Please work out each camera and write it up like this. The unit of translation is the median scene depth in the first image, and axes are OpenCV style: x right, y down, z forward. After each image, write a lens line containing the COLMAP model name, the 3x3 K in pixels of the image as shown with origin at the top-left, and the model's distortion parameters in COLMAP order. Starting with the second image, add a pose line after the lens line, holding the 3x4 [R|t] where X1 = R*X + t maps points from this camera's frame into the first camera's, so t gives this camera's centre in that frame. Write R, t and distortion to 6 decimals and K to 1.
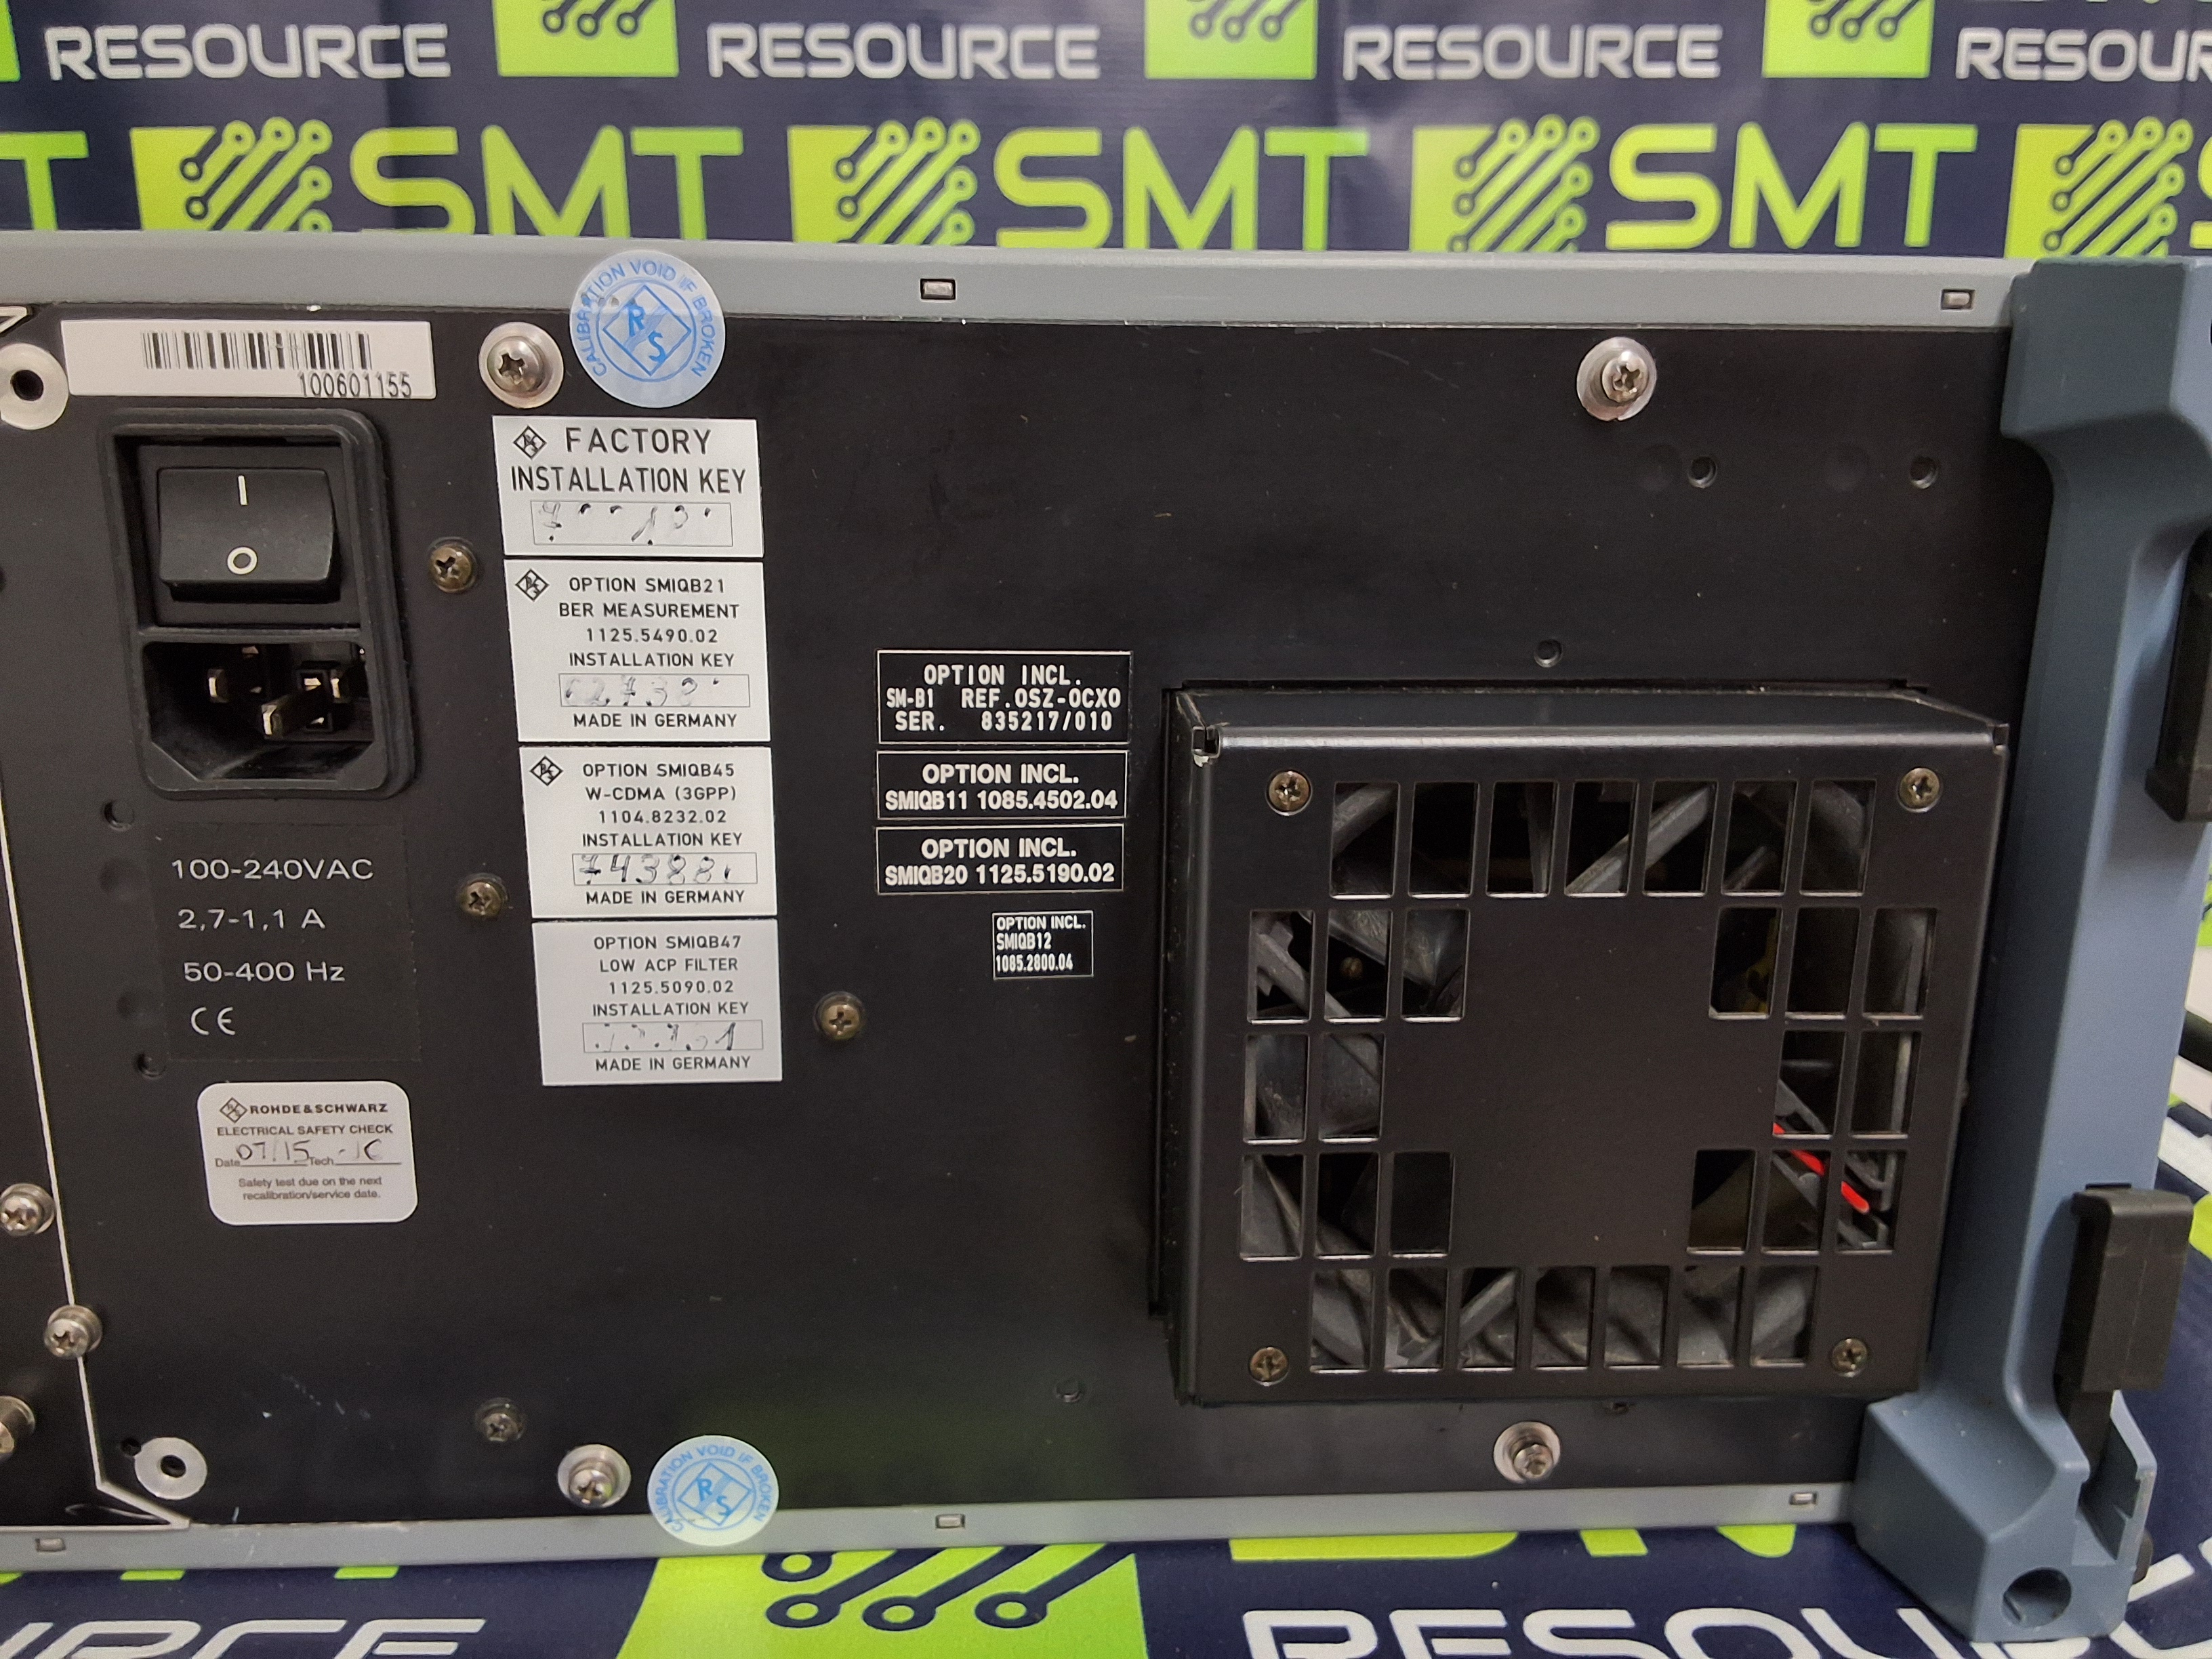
lens RADIAL K [[1779.3, 0, 1117.6], [0, 1779.3, 832.8], [0, 0, 1]] dist [0.106623, -0.182172]
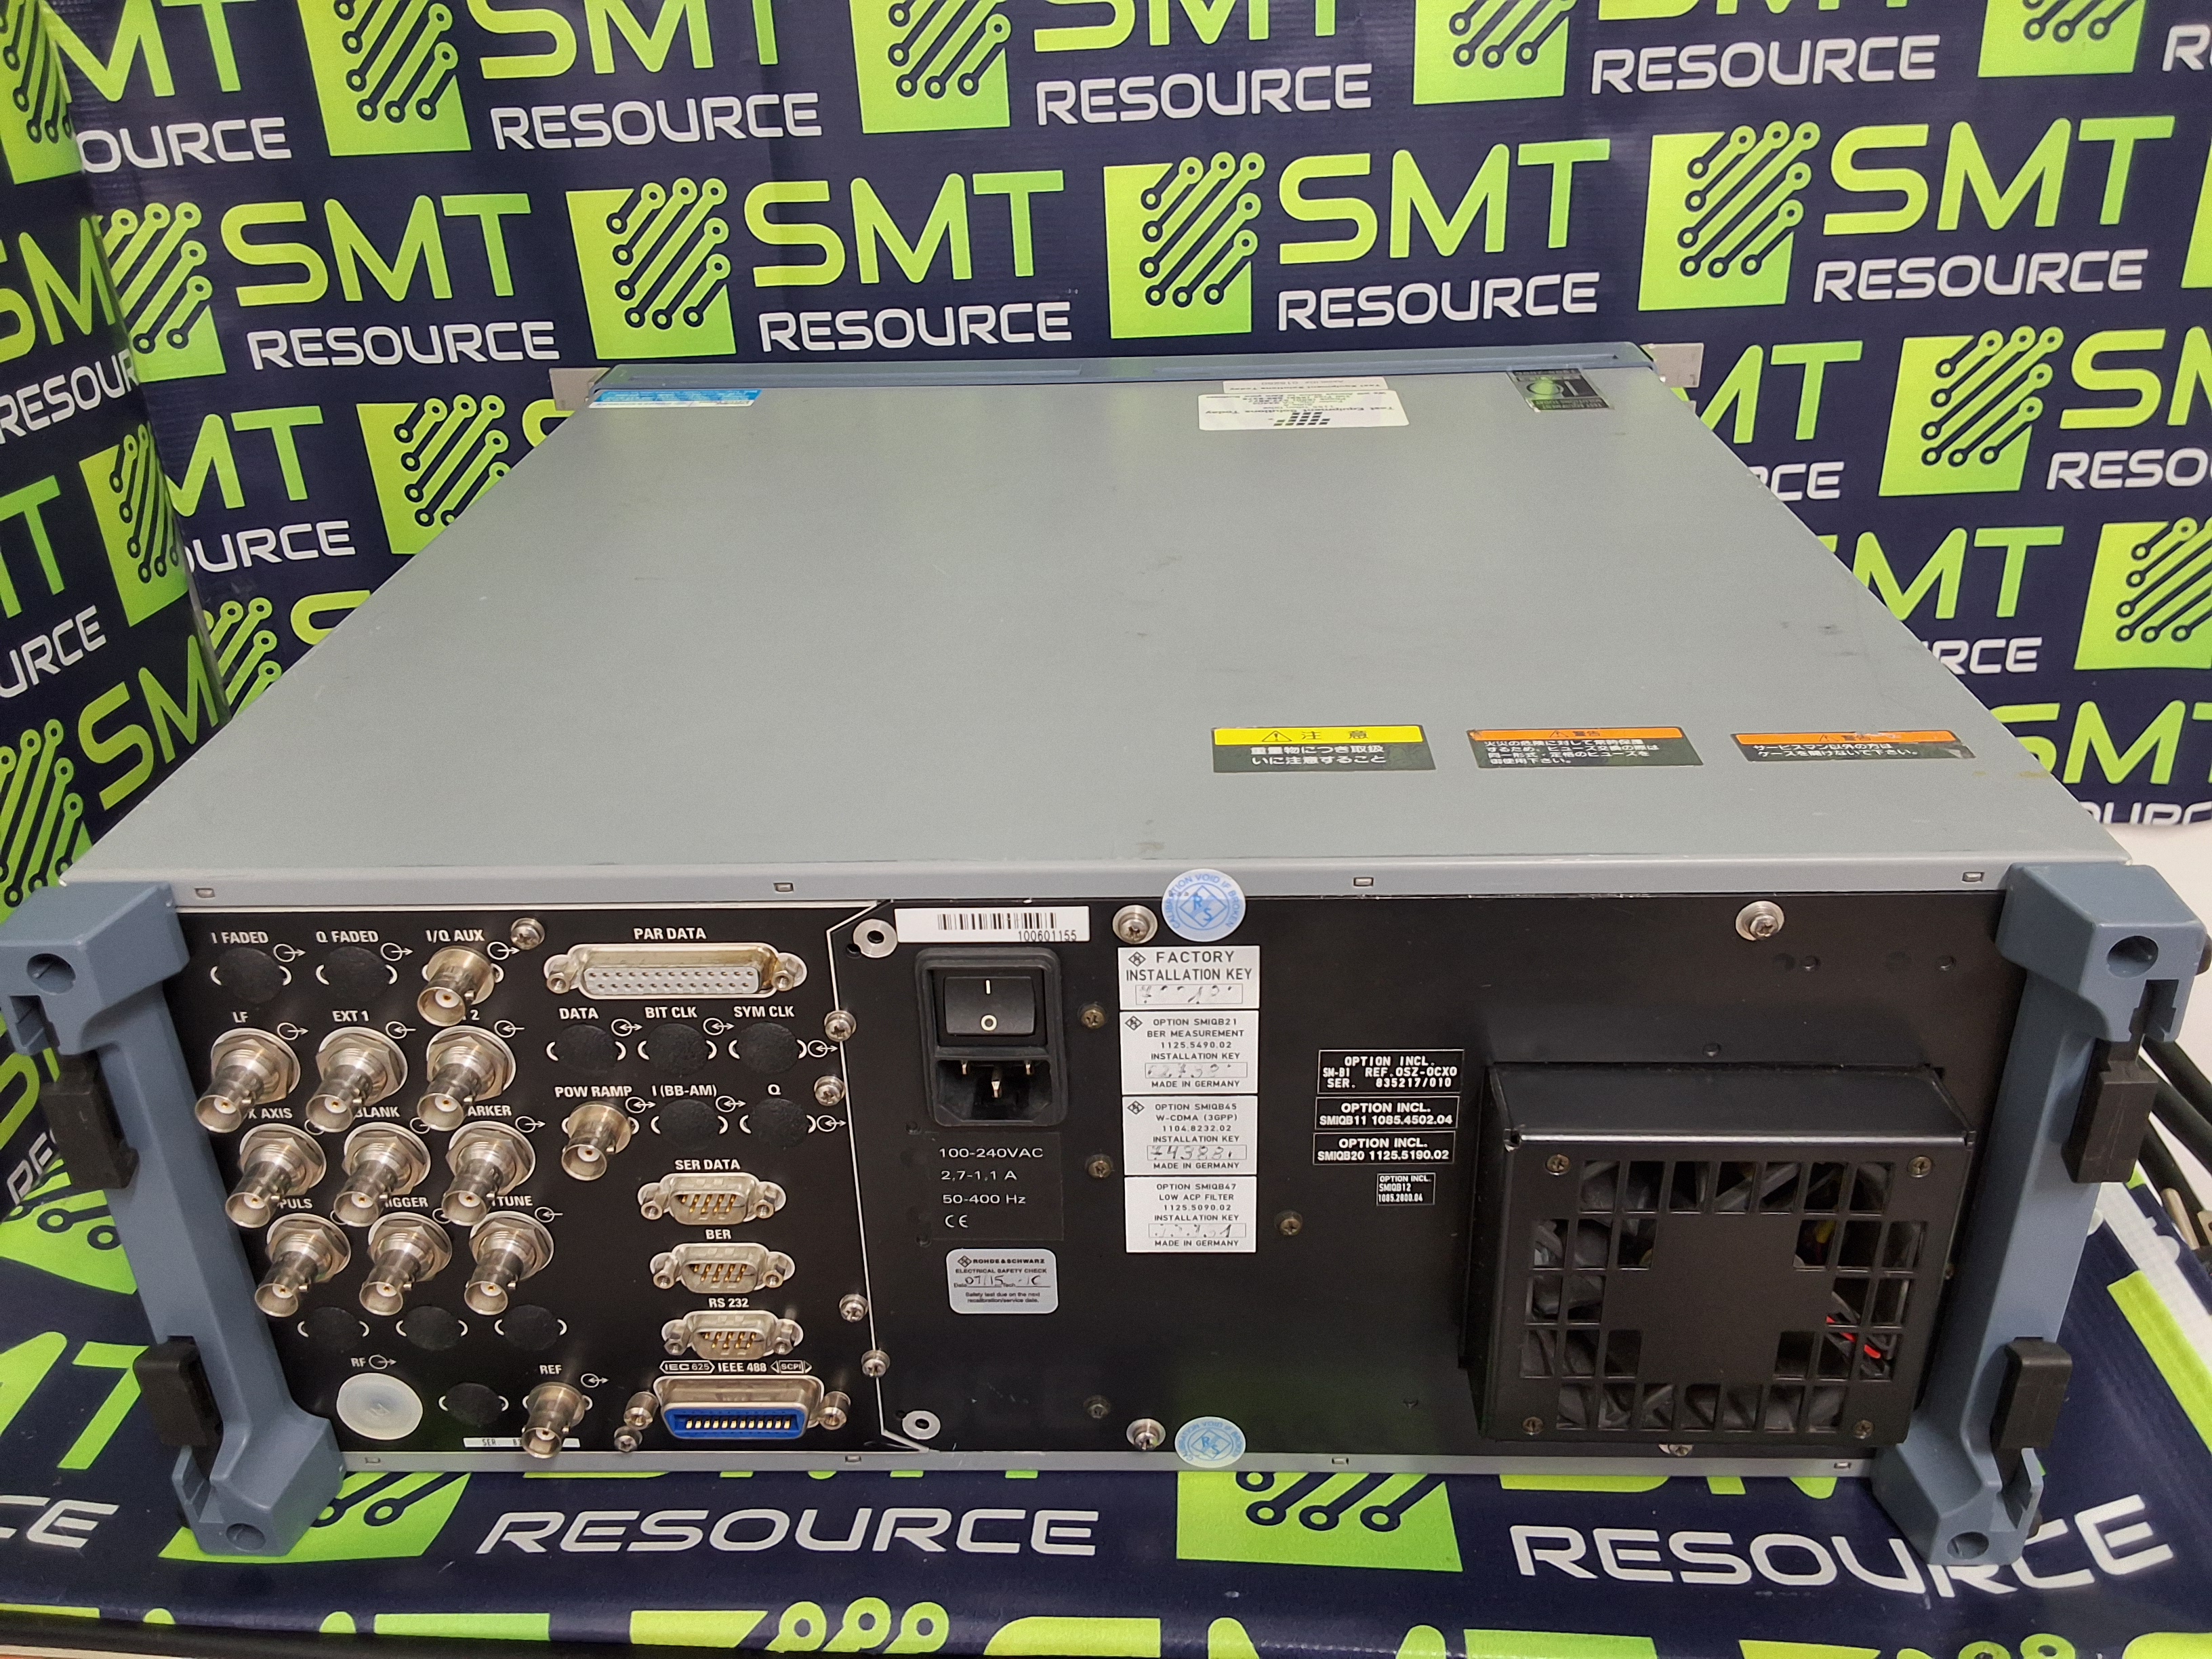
lens RADIAL K [[1779.3, 0, 1113.8], [0, 1779.3, 813.4], [0, 0, 1]] dist [0.106623, -0.182172]
pose [[0.994532, 0.008318, -0.104099, -0.138319], [0.014481, 0.976208, 0.216352, -0.641765], [0.103422, -0.216676, 0.970750, -0.621726]]
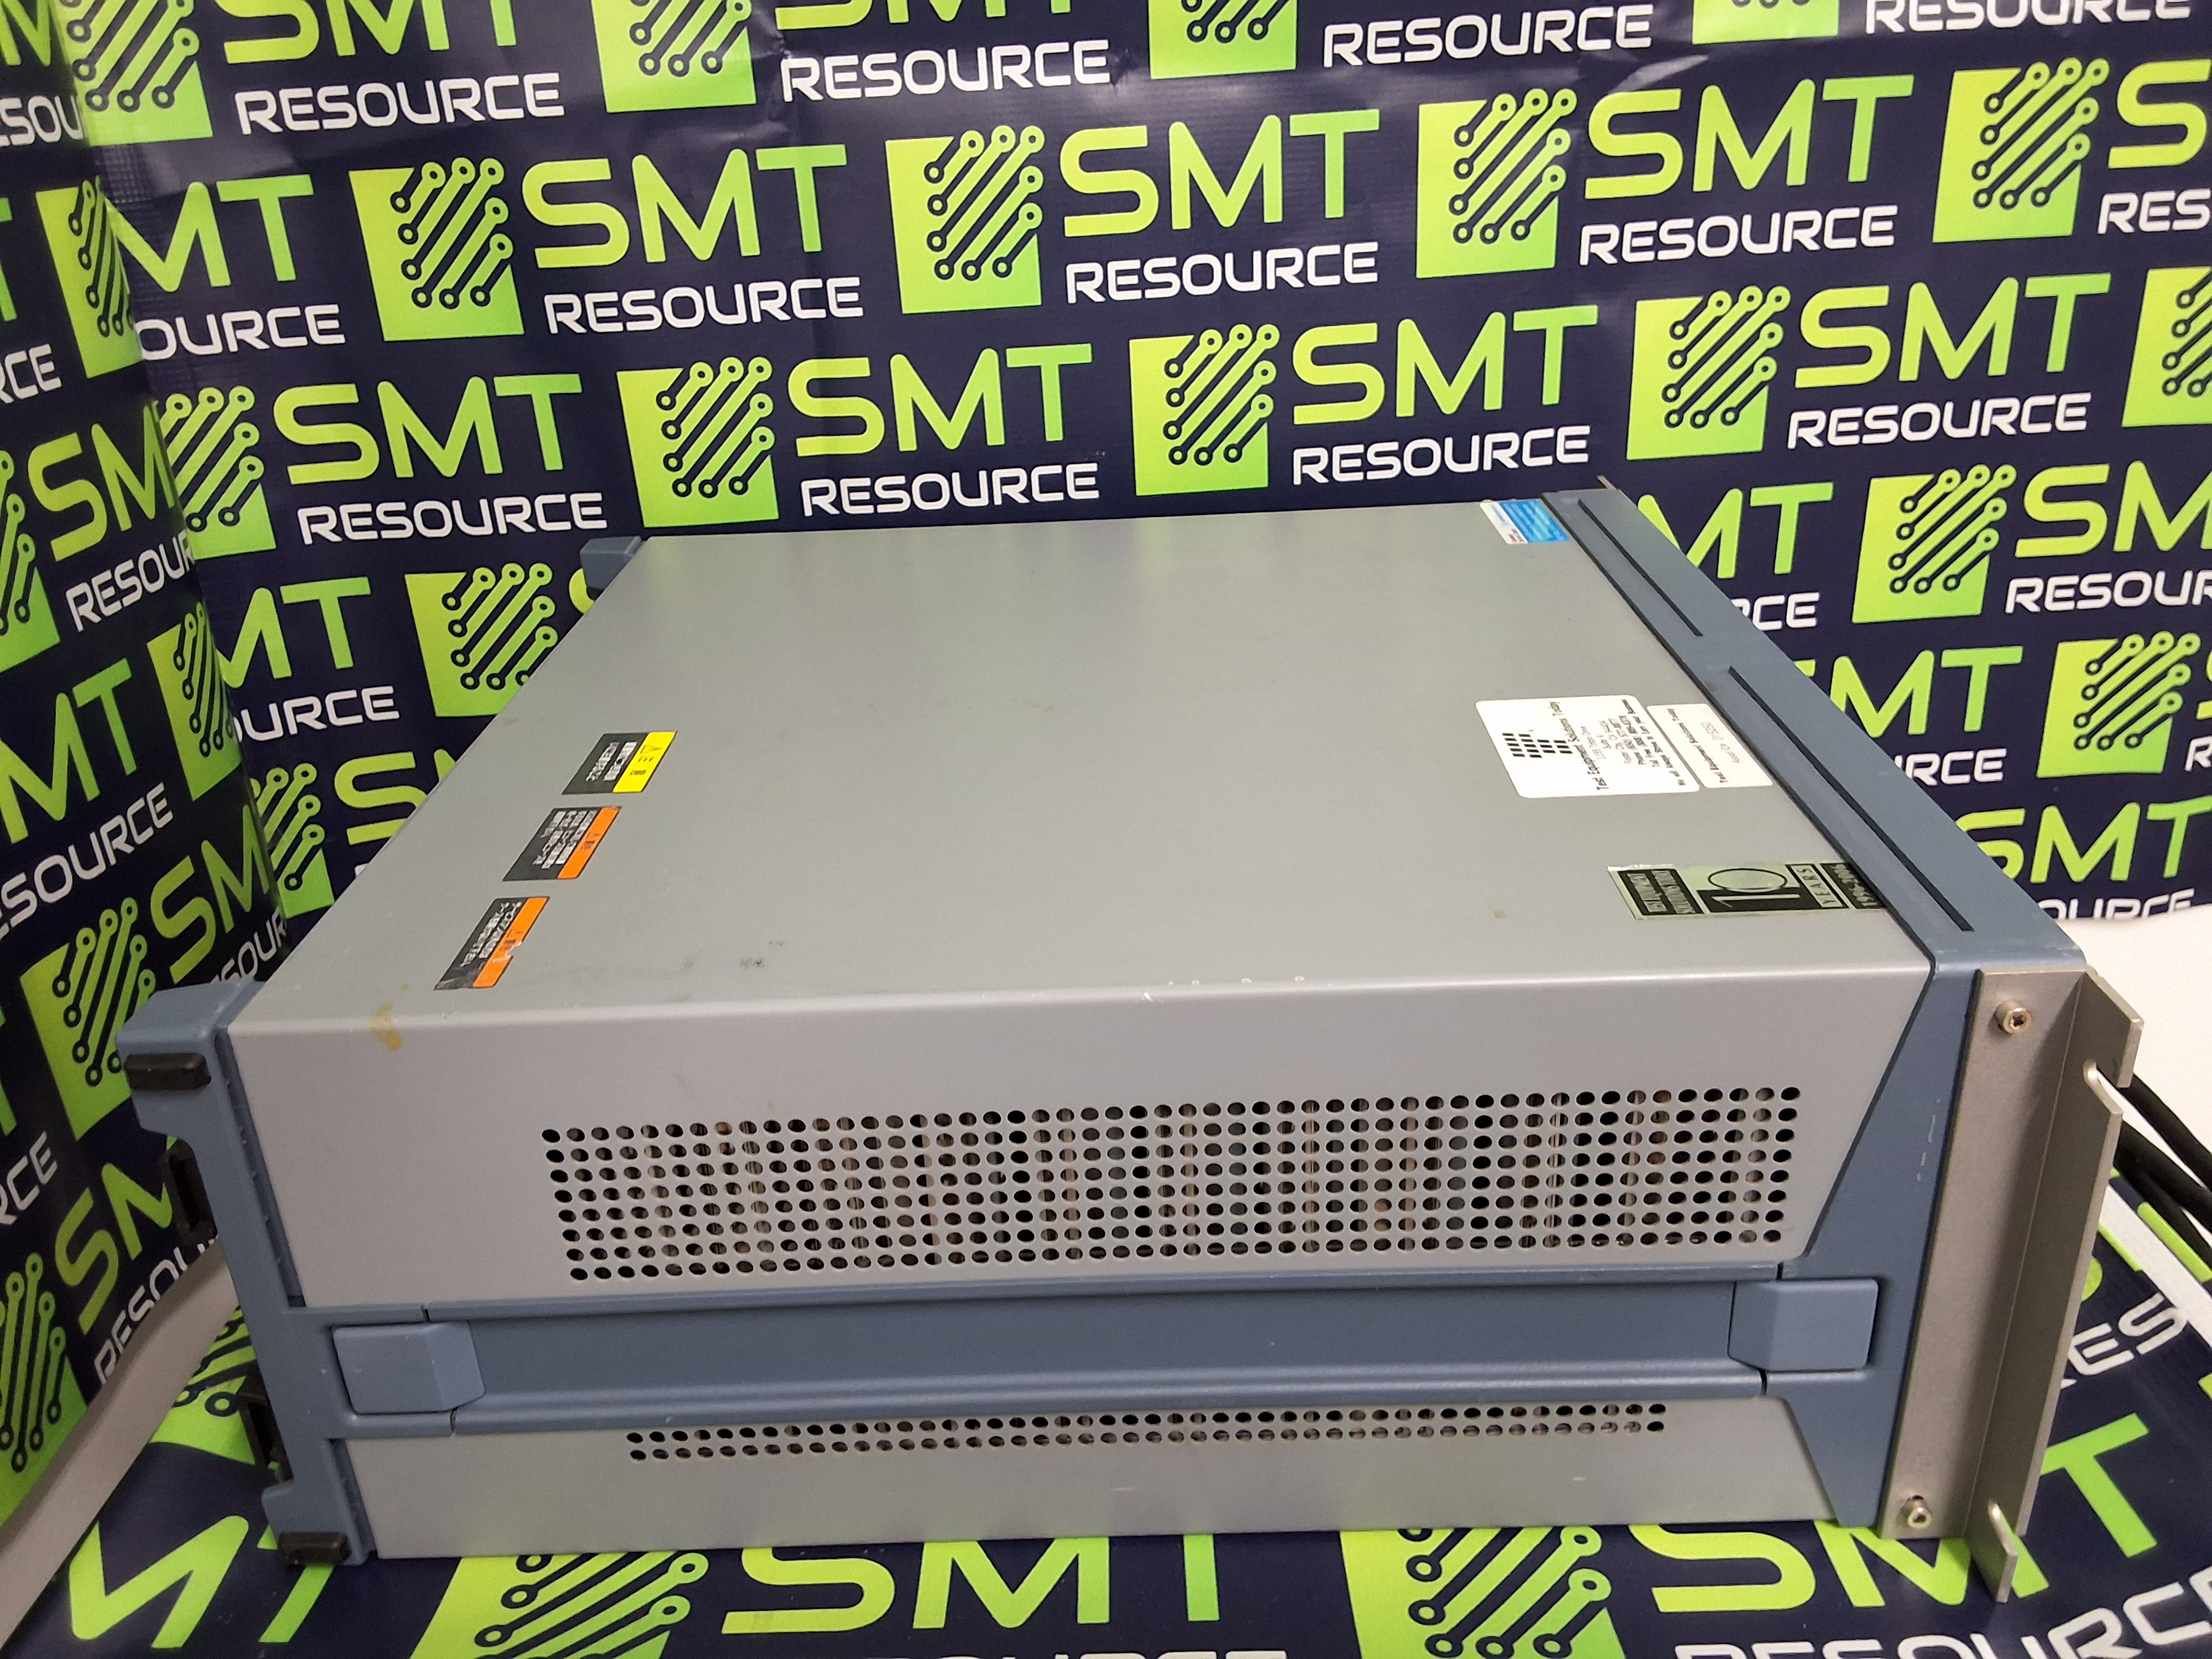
lens RADIAL K [[1779.3, 0, 1108.1], [0, 1779.3, 808.7], [0, 0, 1]] dist [0.106623, -0.182172]
pose [[0.998225, -0.029811, -0.051566, -0.392550], [0.037914, 0.985718, 0.164084, -0.755795], [0.045938, -0.165747, 0.985098, -0.760558]]
